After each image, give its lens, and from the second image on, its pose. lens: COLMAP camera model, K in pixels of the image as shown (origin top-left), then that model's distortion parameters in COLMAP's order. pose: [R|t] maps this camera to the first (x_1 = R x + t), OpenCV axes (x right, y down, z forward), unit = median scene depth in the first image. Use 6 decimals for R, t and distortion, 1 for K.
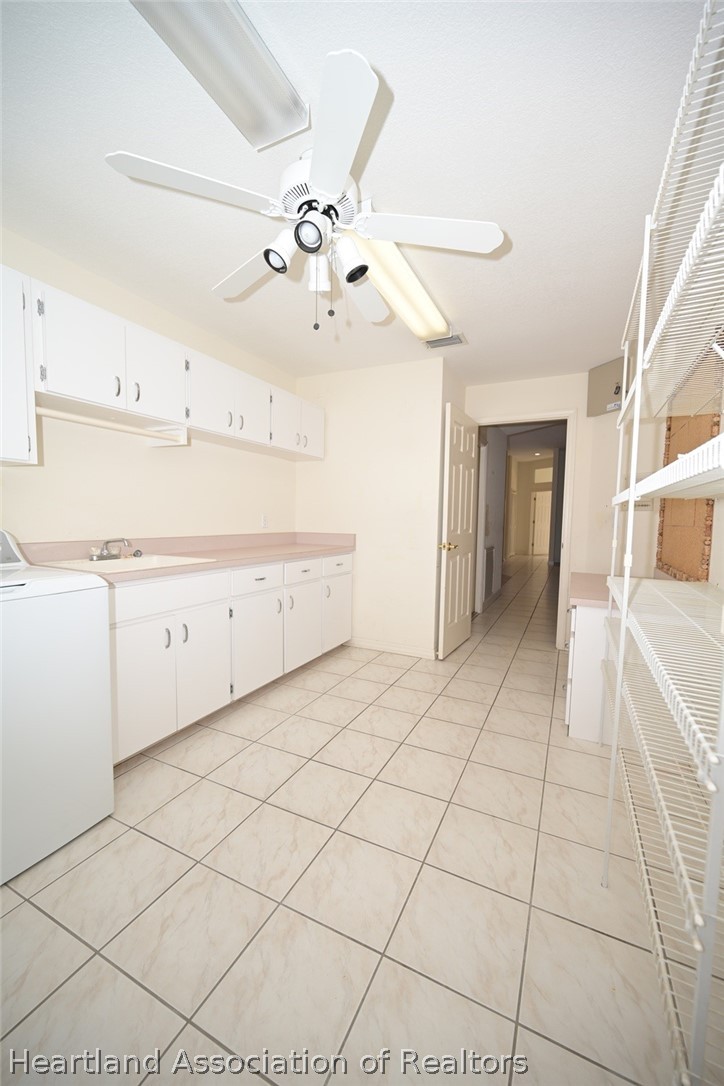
lens RADIAL K [[430.6, 0, 362.0], [0, 430.6, 543.0], [0, 0, 1]] dist [-0.001601, -0.000213]
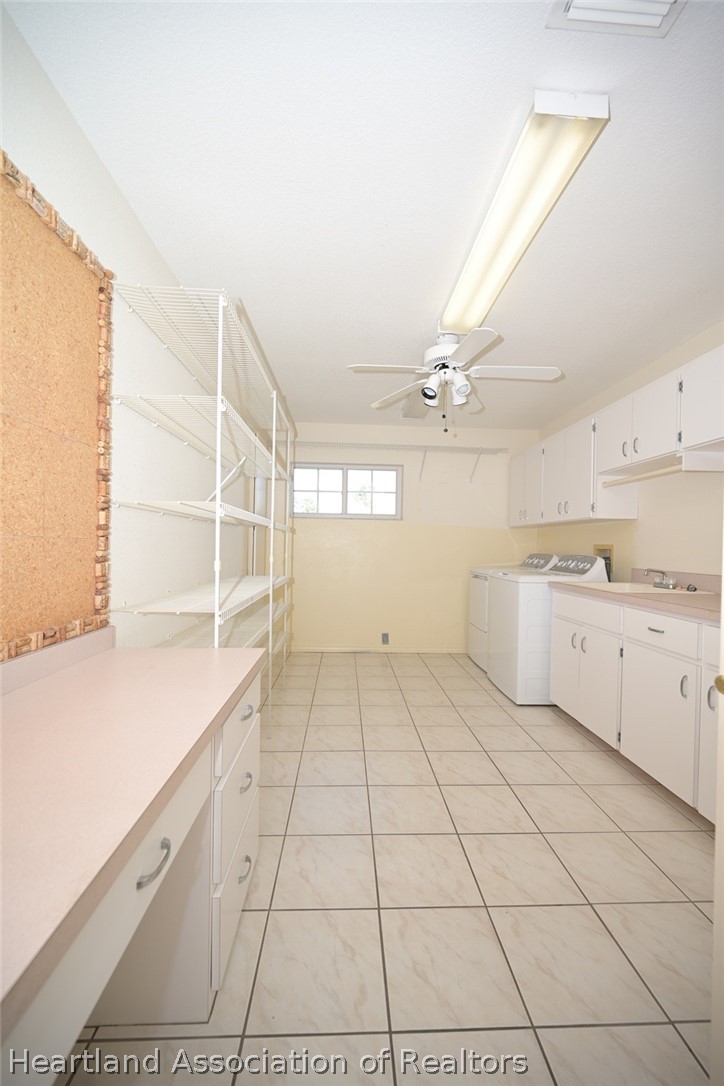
lens RADIAL K [[430.6, 0, 362.0], [0, 430.6, 543.0], [0, 0, 1]] dist [-0.001601, -0.000213]
pose [[-0.878828, -0.037404, -0.475671, 0.664660], [-0.061301, 0.997512, 0.034818, -0.072164], [0.473185, 0.059758, -0.878934, 1.626438]]
